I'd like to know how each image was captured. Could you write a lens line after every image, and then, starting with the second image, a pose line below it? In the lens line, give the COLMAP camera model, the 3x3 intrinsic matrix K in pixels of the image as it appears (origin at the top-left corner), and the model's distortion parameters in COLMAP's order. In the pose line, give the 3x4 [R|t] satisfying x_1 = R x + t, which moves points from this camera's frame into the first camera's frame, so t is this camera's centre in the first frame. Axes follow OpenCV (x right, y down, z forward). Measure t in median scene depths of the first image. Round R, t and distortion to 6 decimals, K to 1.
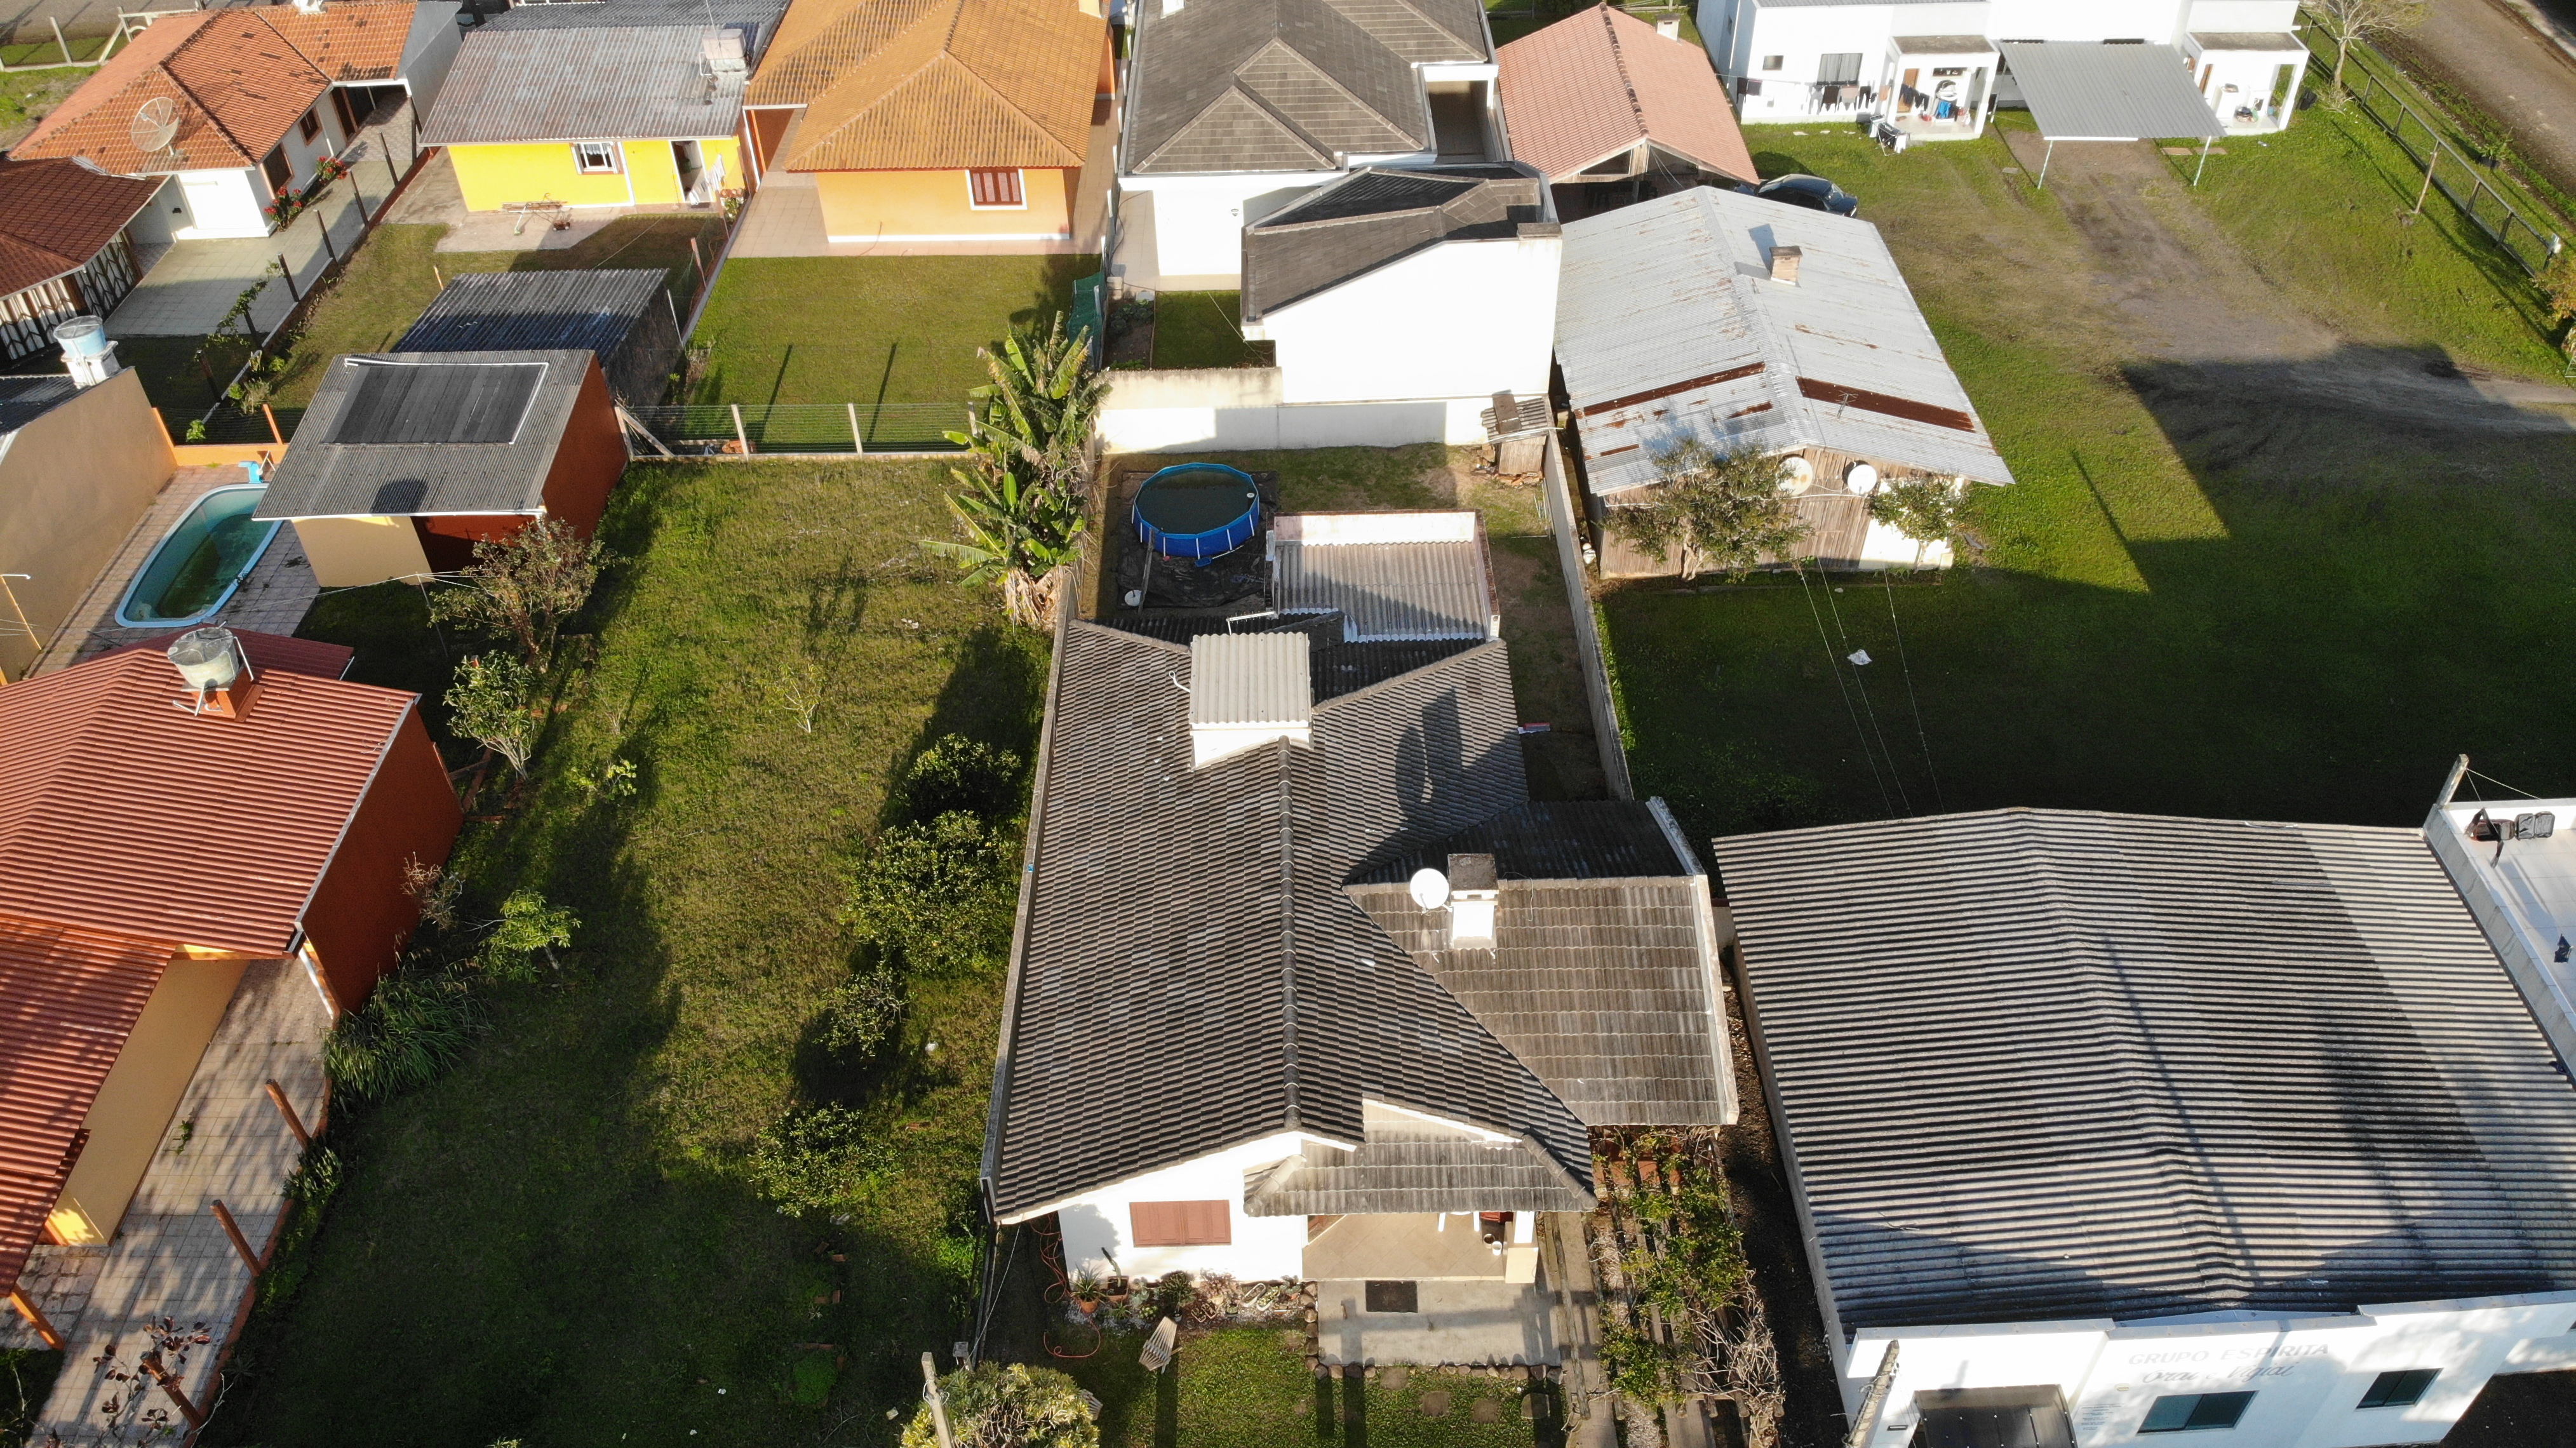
lens RADIAL K [[1863.6, 0, 1287.2], [0, 1863.6, 703.9], [0, 0, 1]] dist [0.105647, -0.251178]
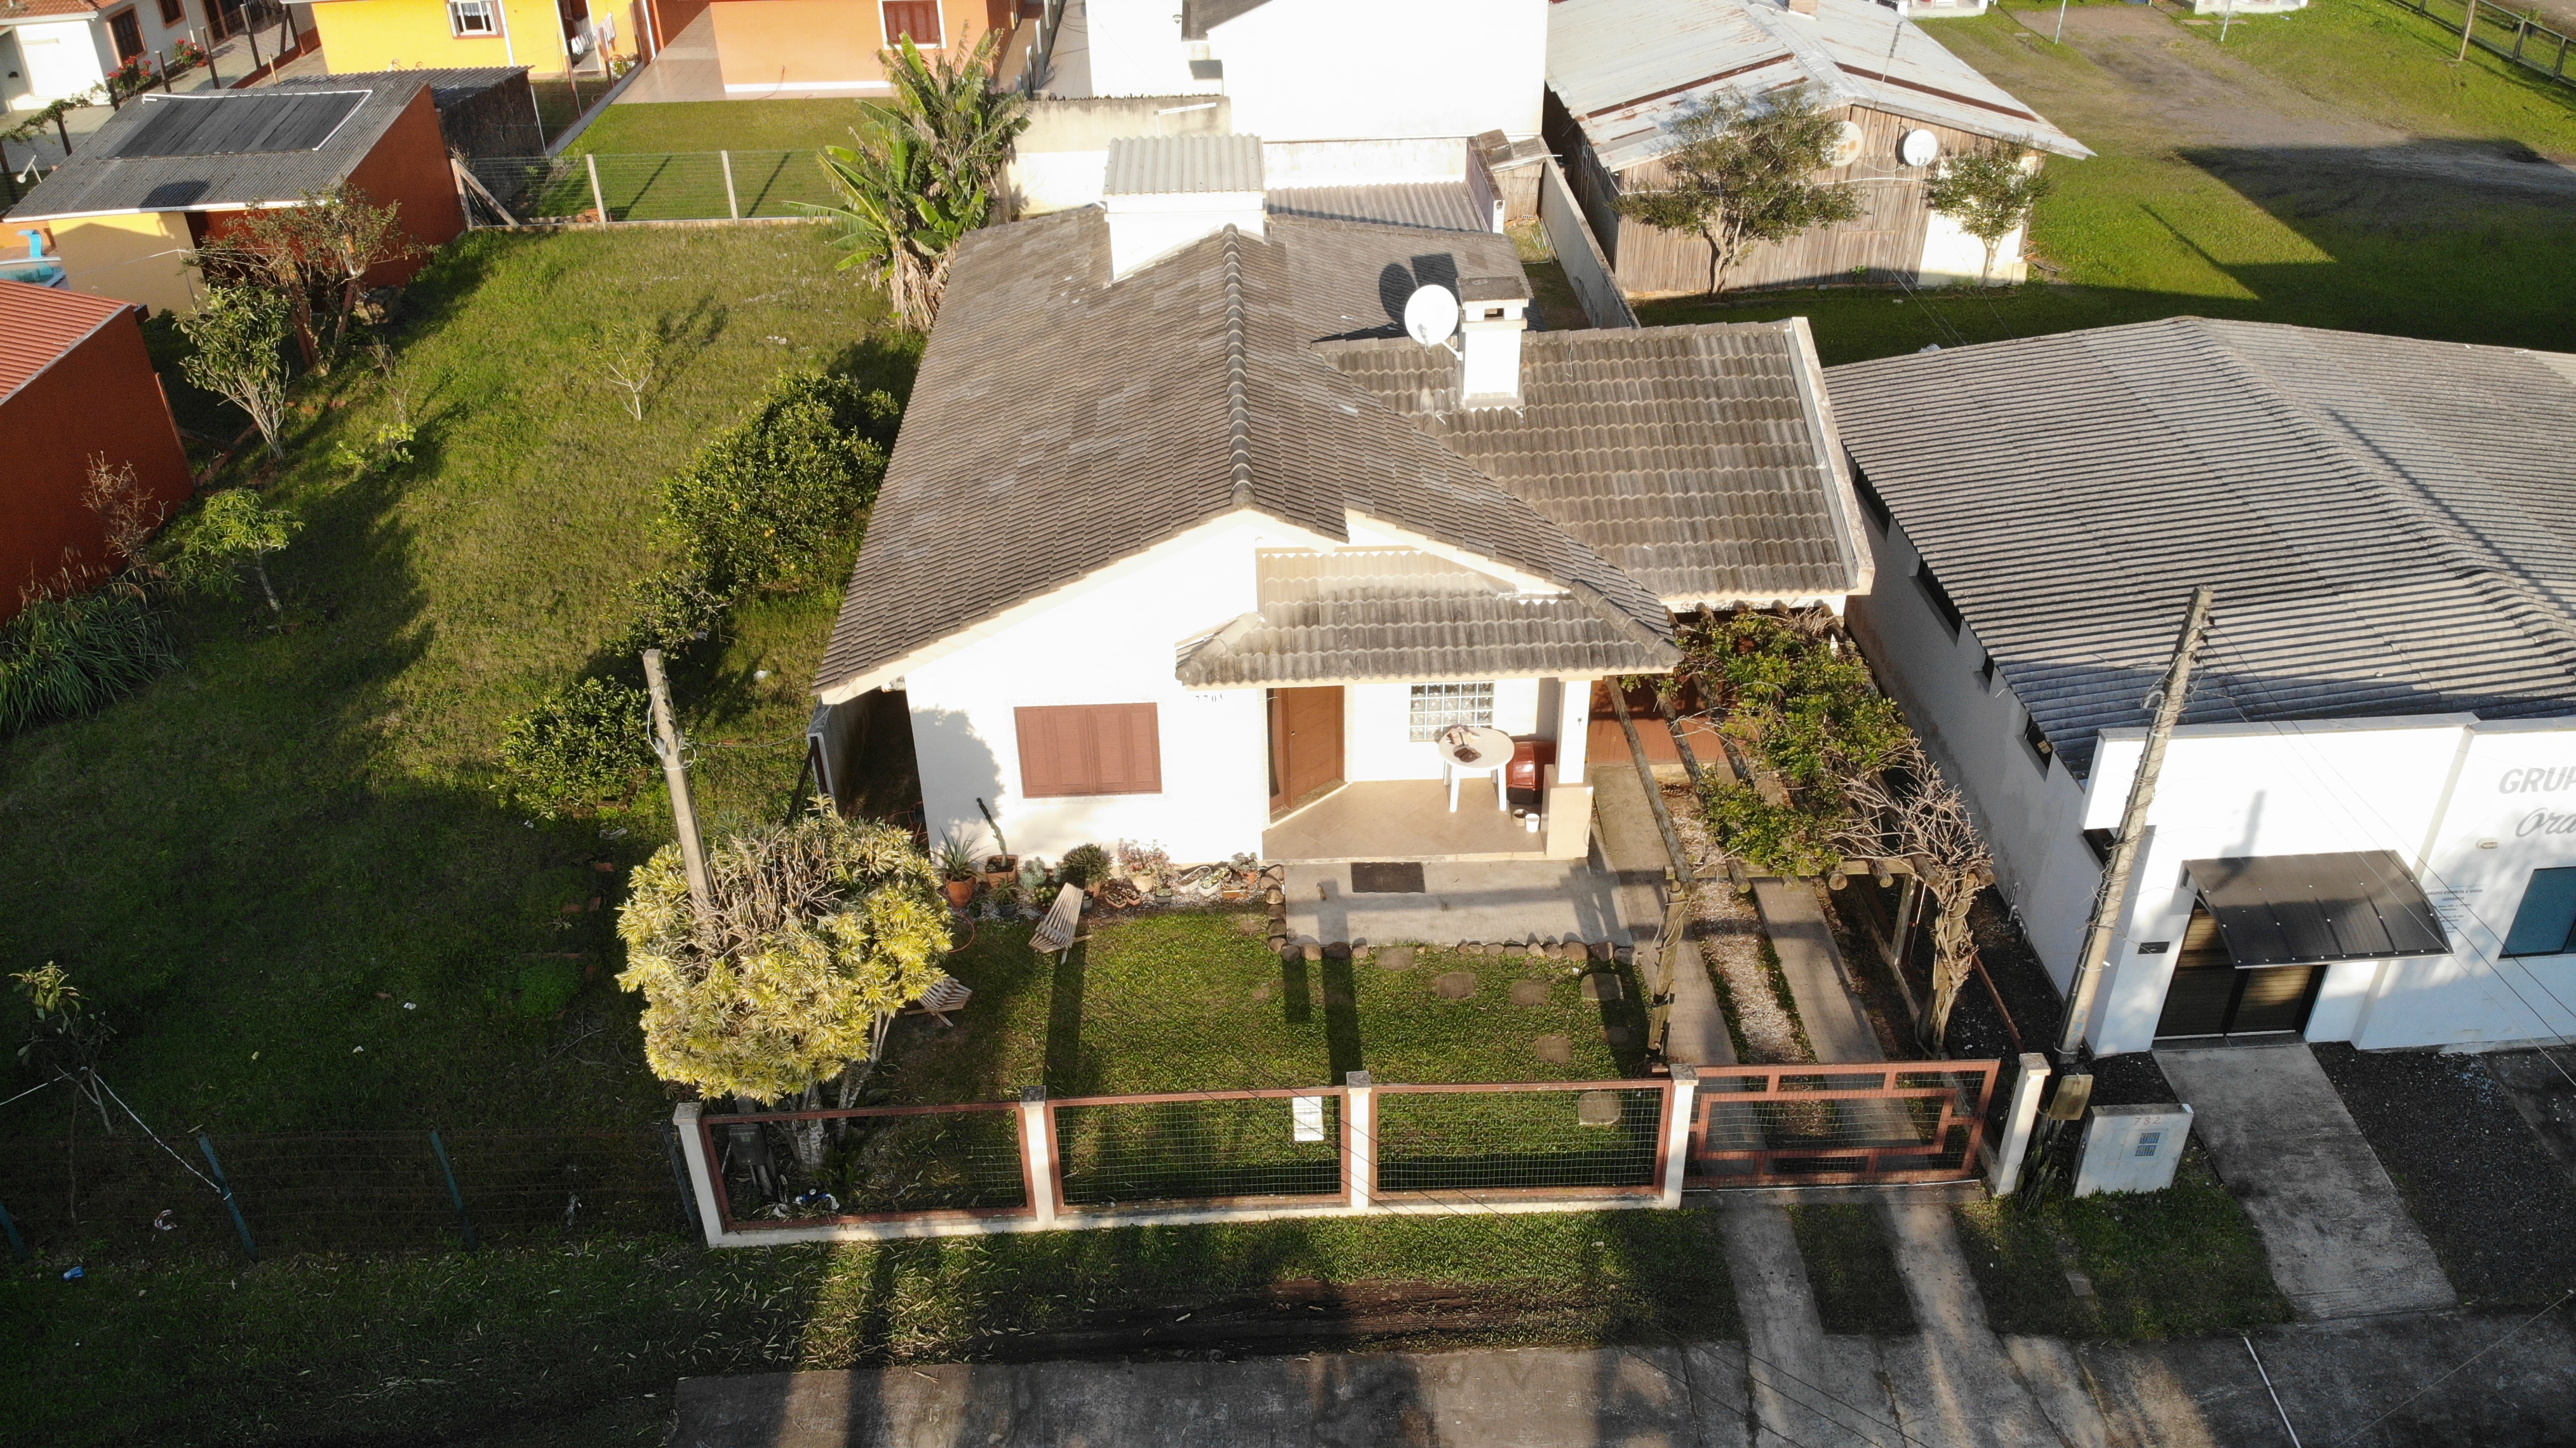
lens RADIAL K [[1874.0, 0, 1286.2], [0, 1874.0, 704.0], [0, 0, 1]] dist [0.069477, -0.181270]
pose [[0.999732, -0.014035, 0.018404, 0.004426], [0.016555, 0.989322, -0.144801, 0.316964], [-0.016175, 0.145067, 0.989290, 0.268293]]
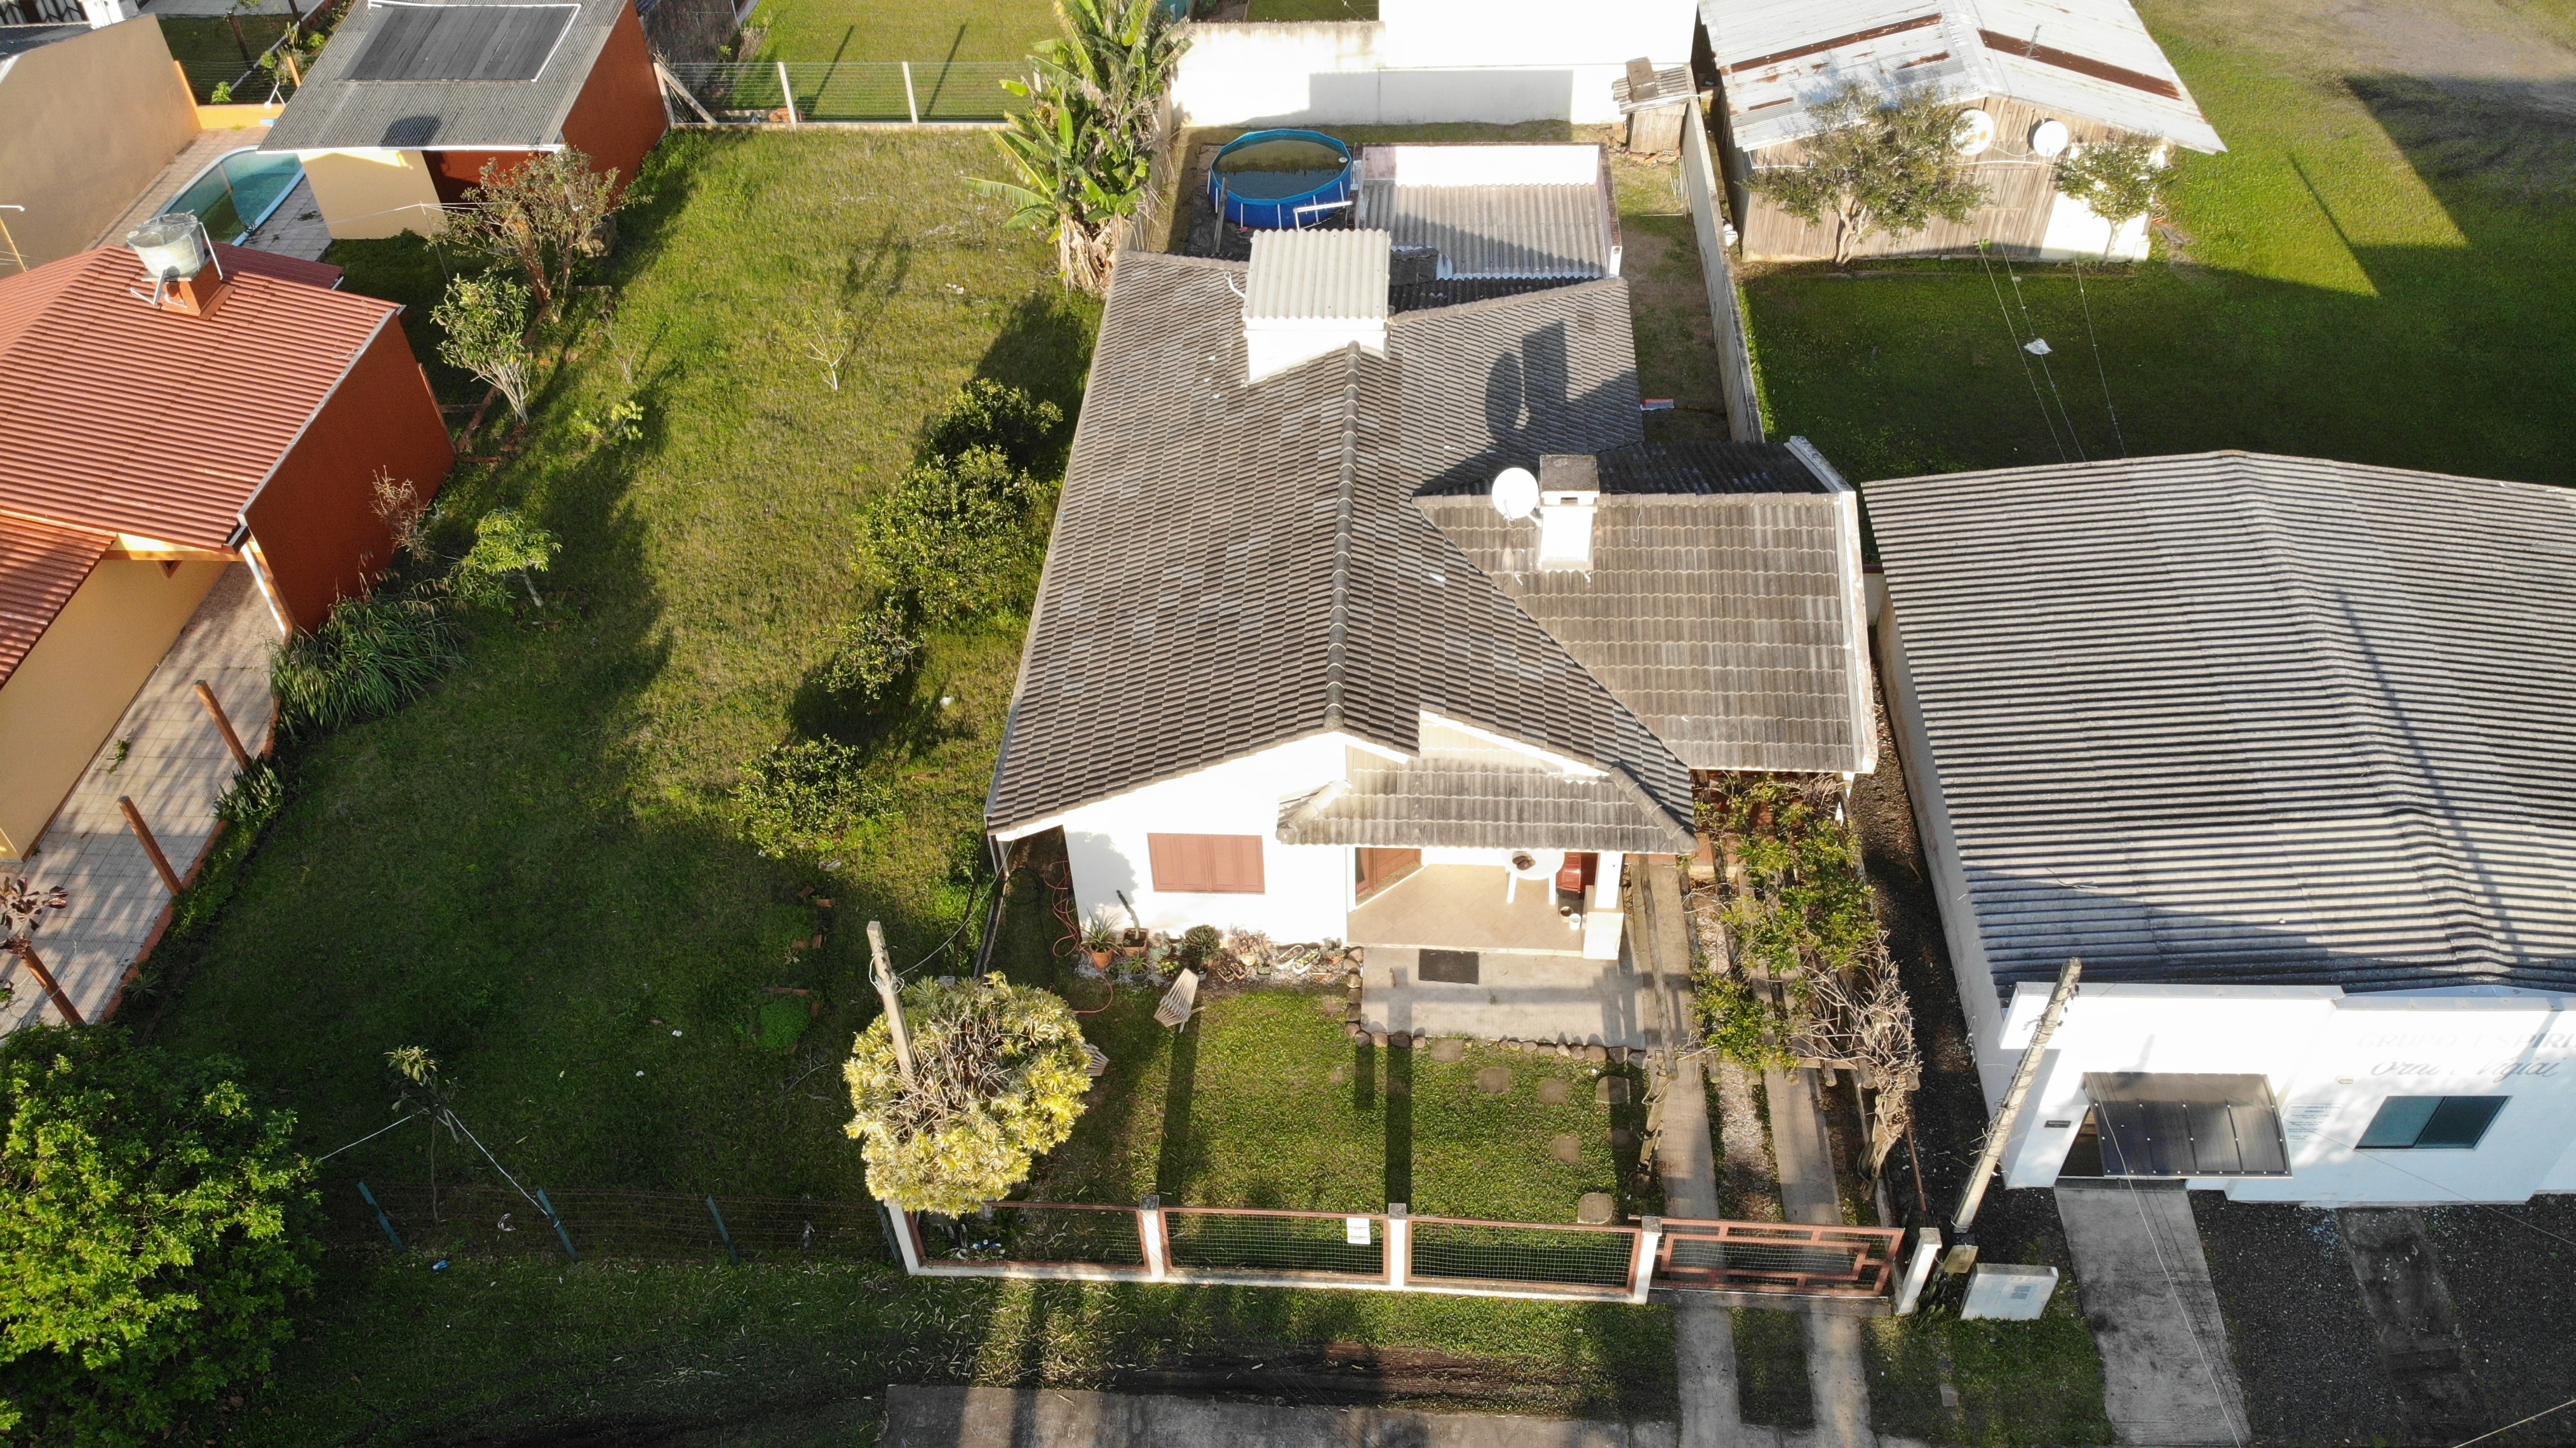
lens RADIAL K [[1874.0, 0, 1286.2], [0, 1874.0, 704.0], [0, 0, 1]] dist [0.069477, -0.181270]
pose [[0.997306, 0.038015, -0.062741, 0.026903], [-0.034839, 0.998093, 0.050962, 0.138952], [0.064558, -0.048639, 0.996728, 0.135305]]
